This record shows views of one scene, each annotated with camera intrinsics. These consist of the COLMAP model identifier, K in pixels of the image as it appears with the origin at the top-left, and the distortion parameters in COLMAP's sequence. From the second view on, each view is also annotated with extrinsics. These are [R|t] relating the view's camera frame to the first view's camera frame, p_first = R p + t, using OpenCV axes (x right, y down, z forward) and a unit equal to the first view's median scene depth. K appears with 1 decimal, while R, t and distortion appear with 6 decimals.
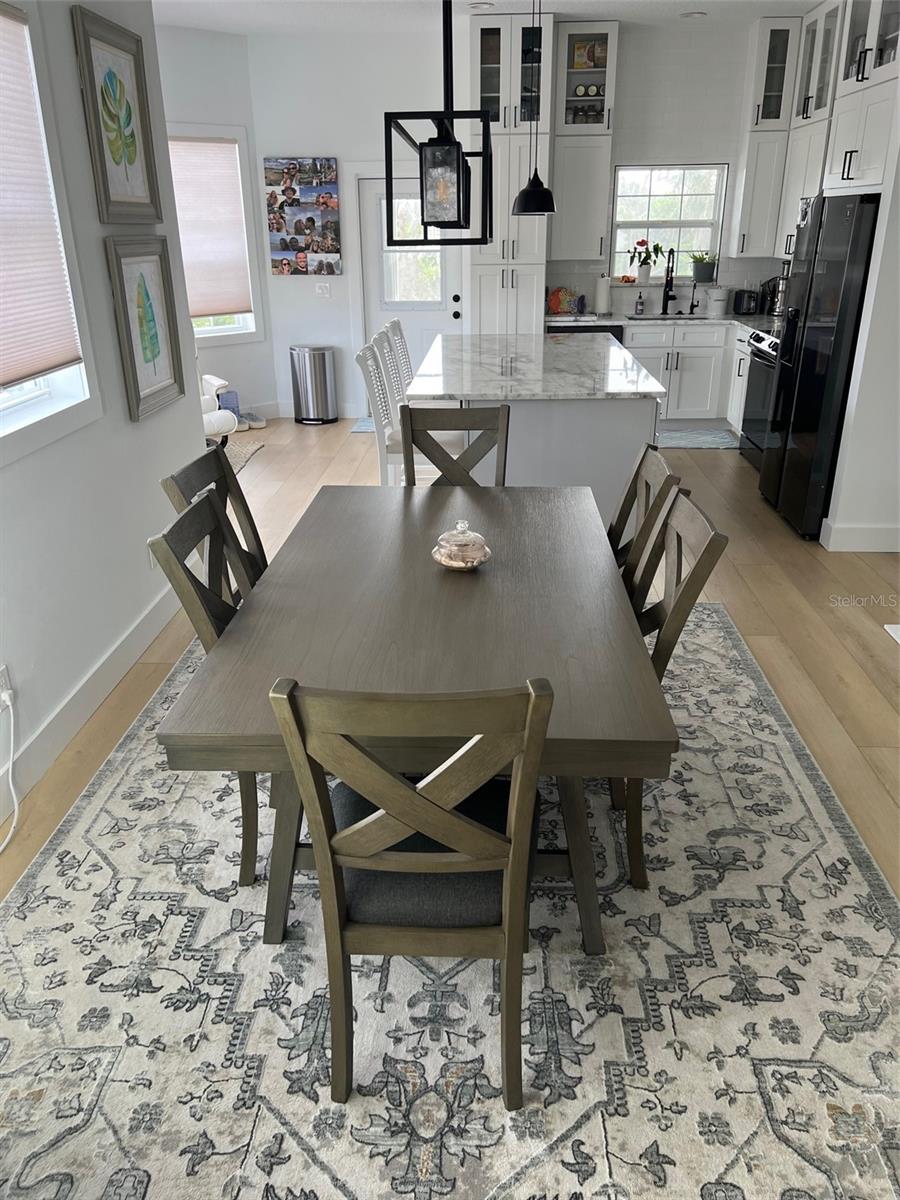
lens RADIAL K [[890.7, 0, 453.5], [0, 890.7, 612.4], [0, 0, 1]] dist [0.037494, -0.034773]
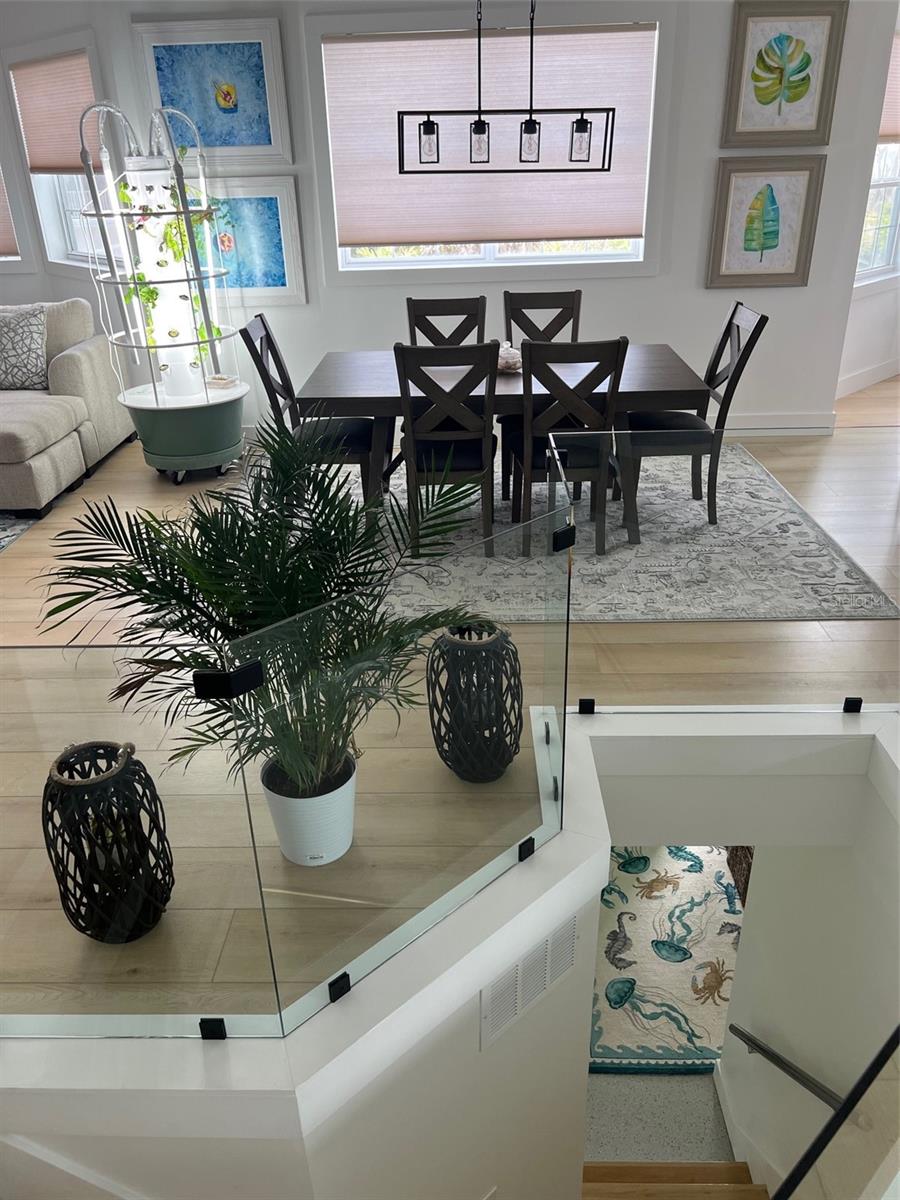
lens RADIAL K [[898.6, 0, 448.3], [0, 898.6, 609.9], [0, 0, 1]] dist [0.060246, -0.072446]
pose [[0.023133, 0.458540, -0.888373, 0.657015], [-0.377057, 0.826987, 0.417037, -0.131948], [0.925901, 0.325320, 0.192027, 0.276601]]
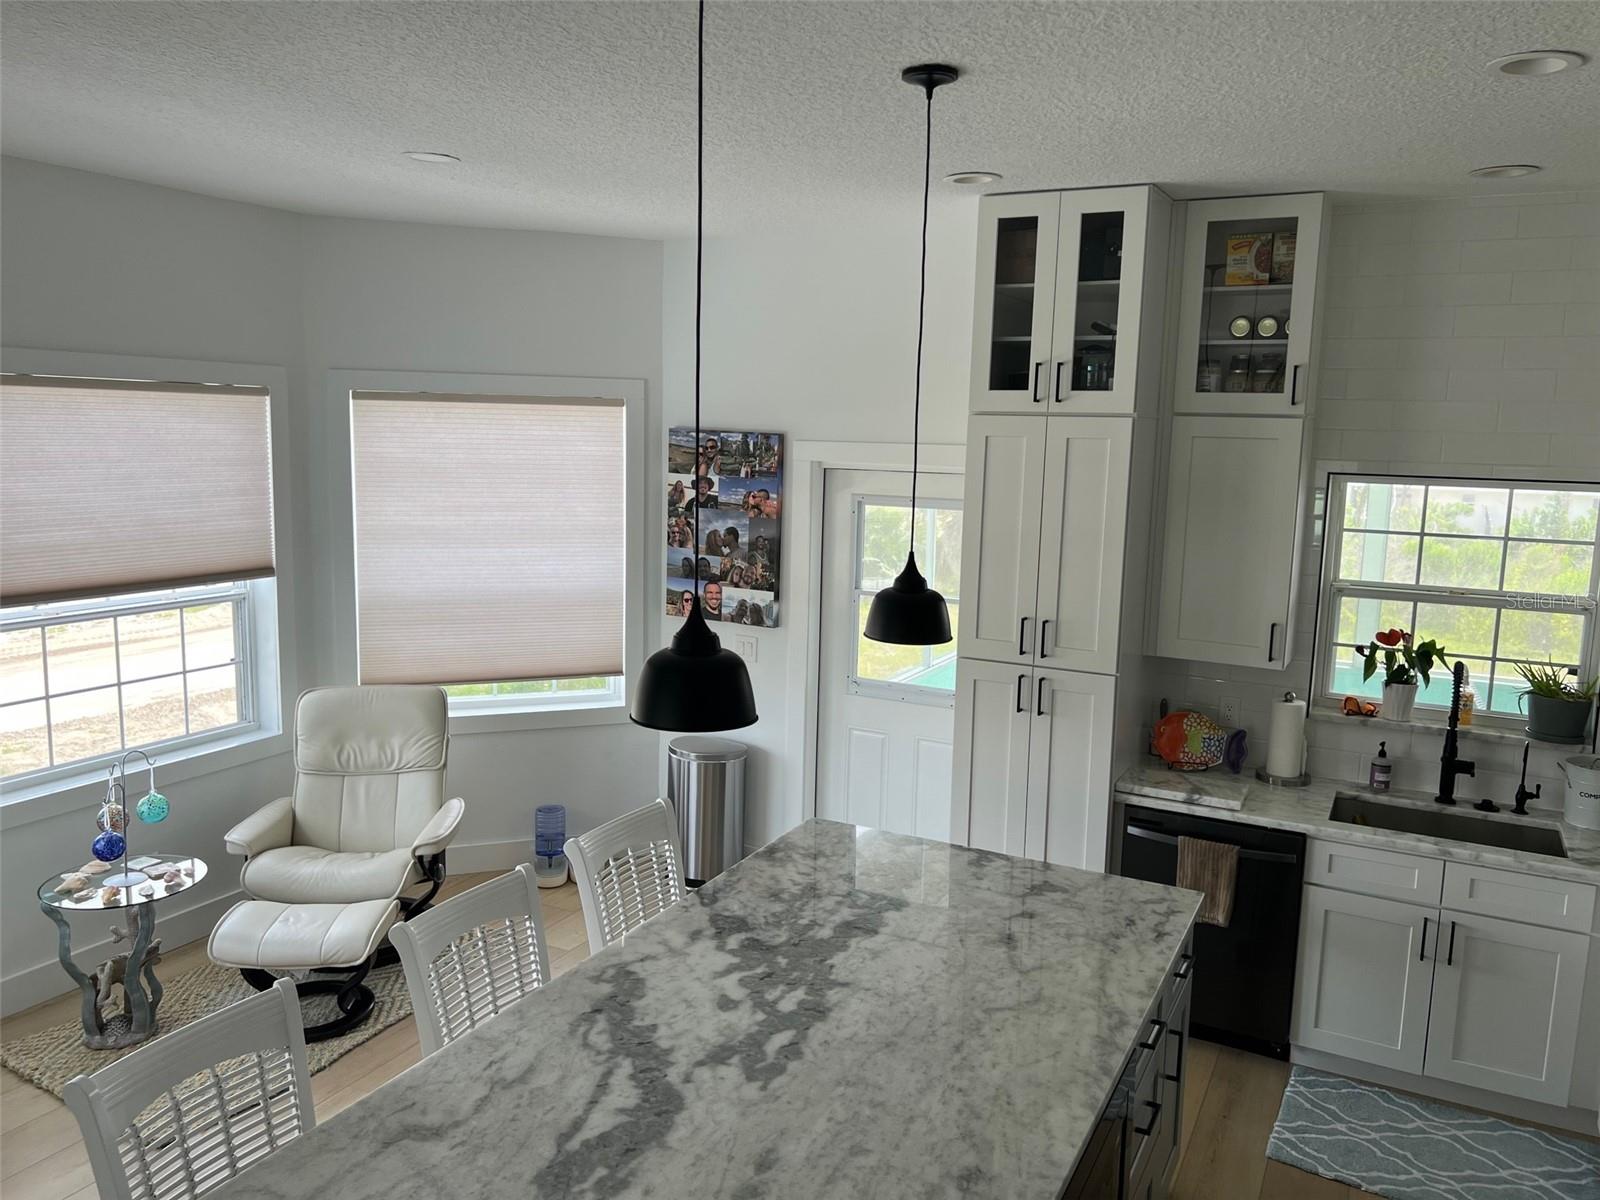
lens RADIAL K [[1199.9, 0, 817.2], [0, 1199.9, 602.5], [0, 0, 1]] dist [0.070196, -0.085992]
pose [[0.912826, 0.093434, -0.397517, 0.215593], [-0.194857, 0.955156, -0.222951, -0.277323], [0.358860, 0.280974, 0.890097, 0.426853]]
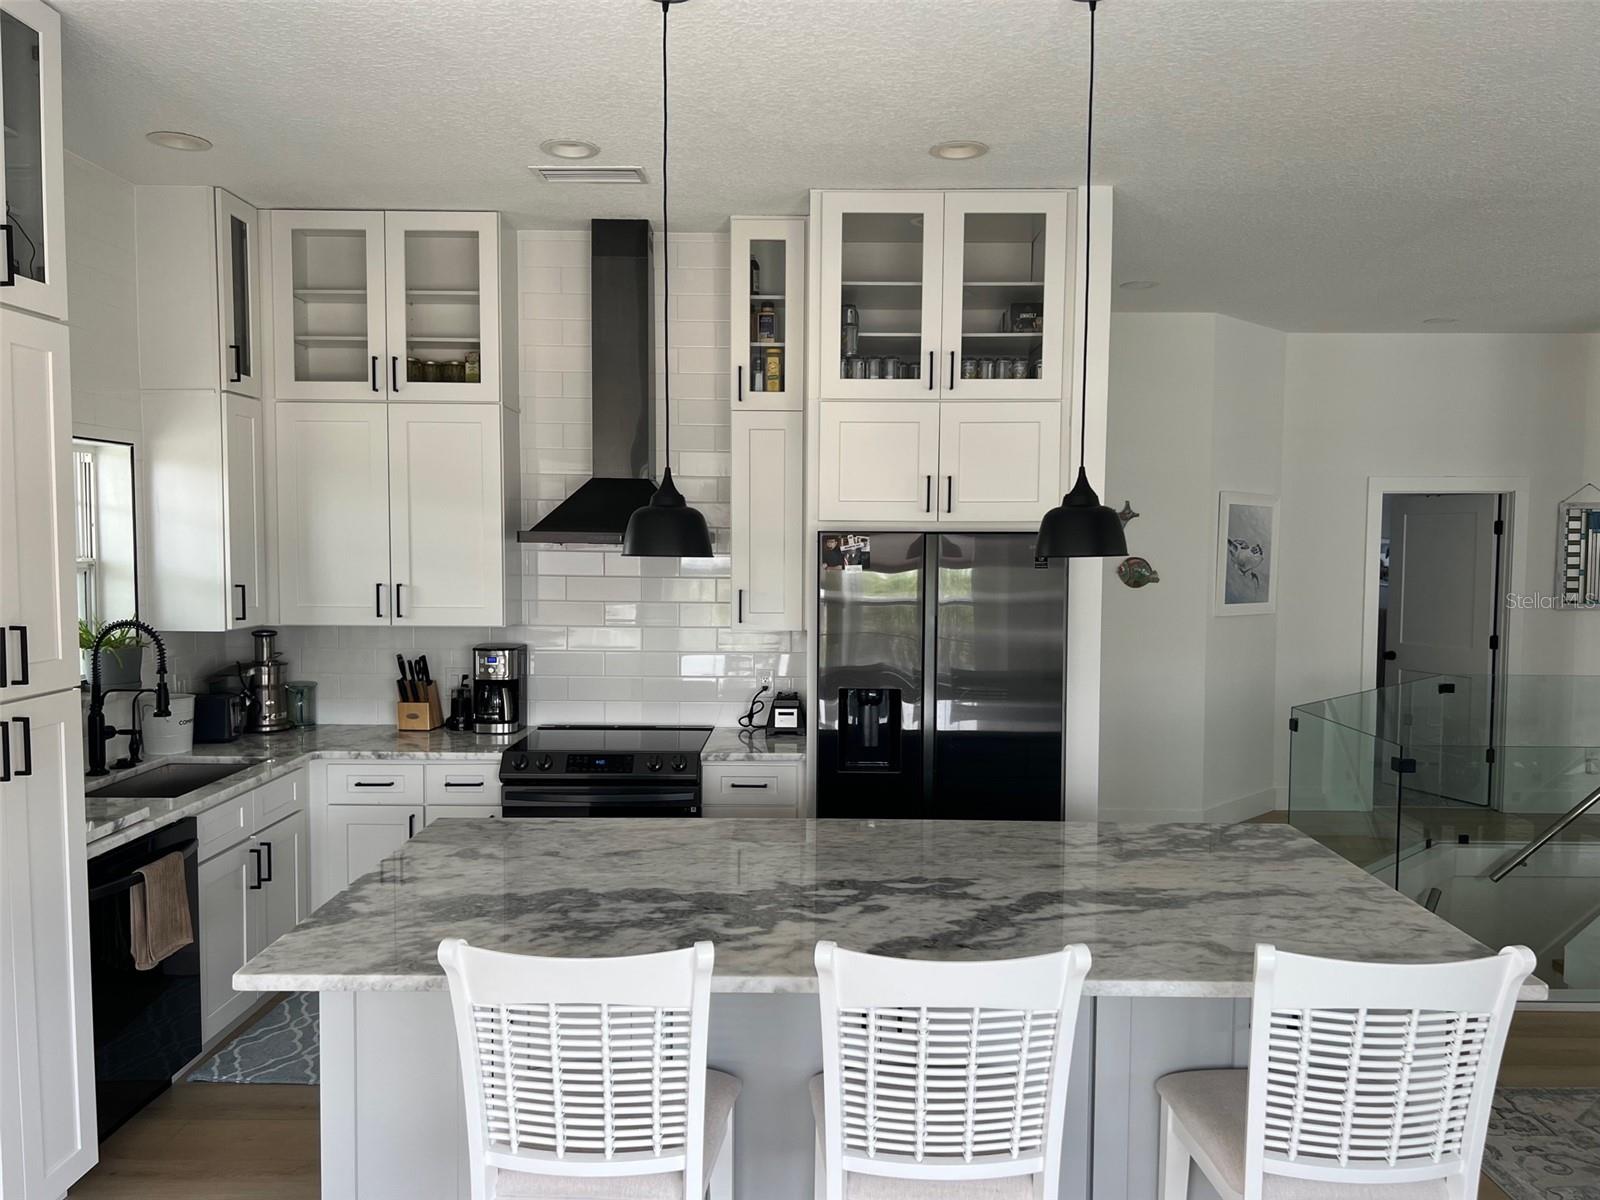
lens RADIAL K [[1187.8, 0, 805.8], [0, 1187.8, 633.6], [0, 0, 1]] dist [0.107652, -0.177466]
pose [[-0.037922, -0.073758, 0.996555, -0.357167], [0.396282, 0.914391, 0.082757, -0.360743], [-0.917345, 0.398055, -0.005446, 0.804075]]
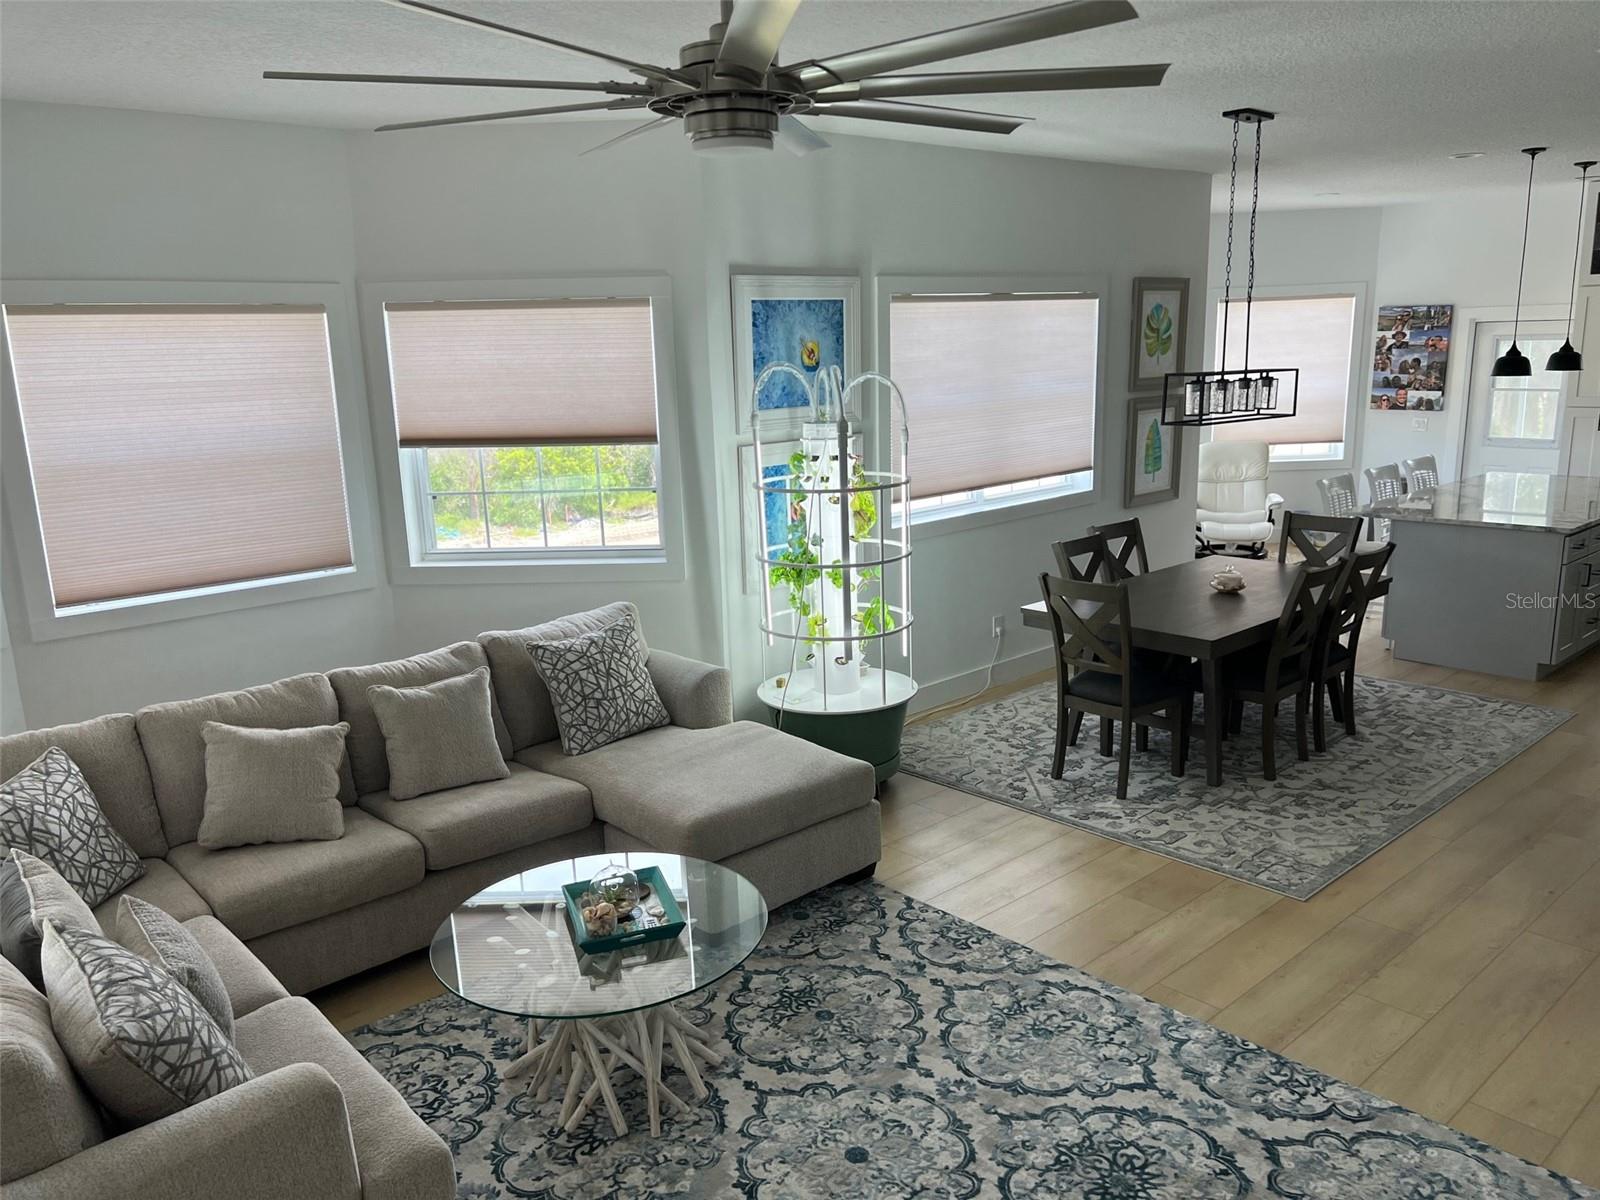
lens RADIAL K [[1198.1, 0, 803.5], [0, 1198.1, 616.9], [0, 0, 1]] dist [0.060246, -0.072446]
pose [[0.705632, 0.149496, -0.692628, 0.411010], [-0.262215, 0.963189, -0.059245, 0.136740], [0.658275, 0.223423, 0.718858, -0.475479]]
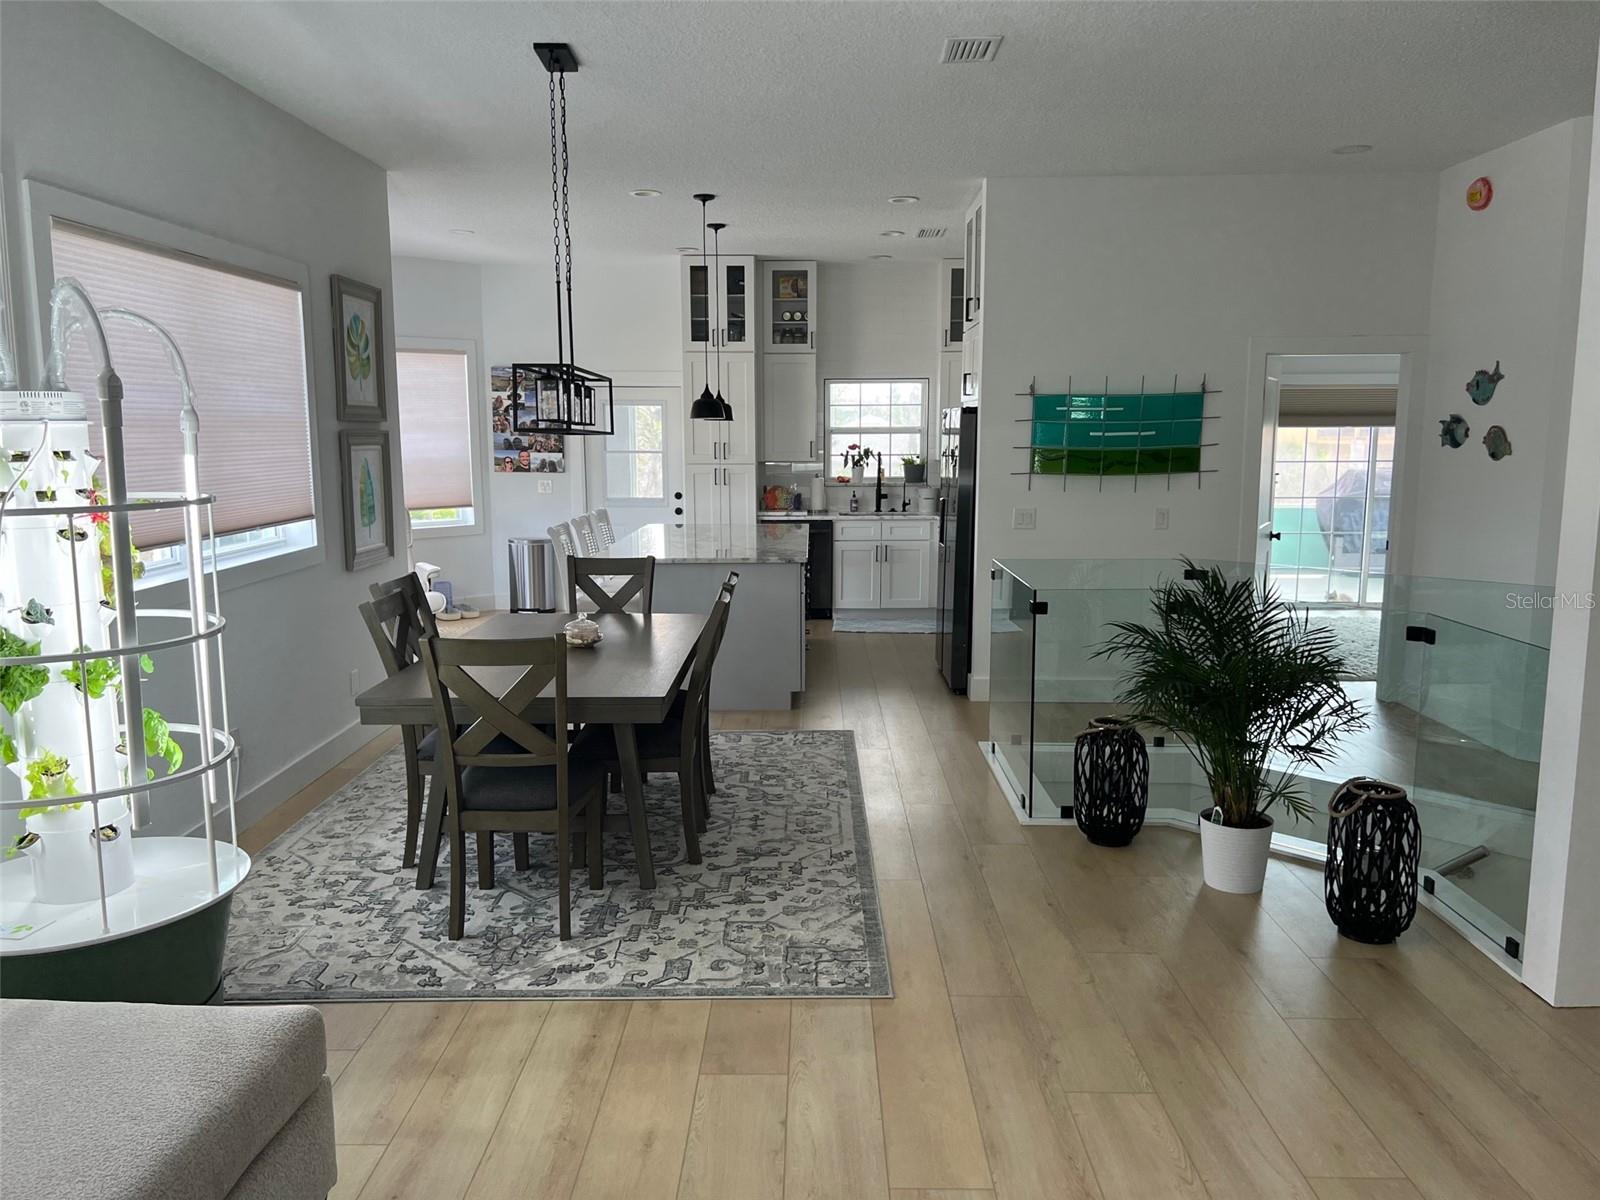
lens RADIAL K [[1176.3, 0, 799.6], [0, 1176.3, 619.7], [0, 0, 1]] dist [0.136462, -0.298406]
pose [[0.999255, 0.003238, 0.038470, 0.108504], [0.006437, 0.968554, -0.248721, 0.144767], [-0.038066, 0.248783, 0.967811, -0.323464]]
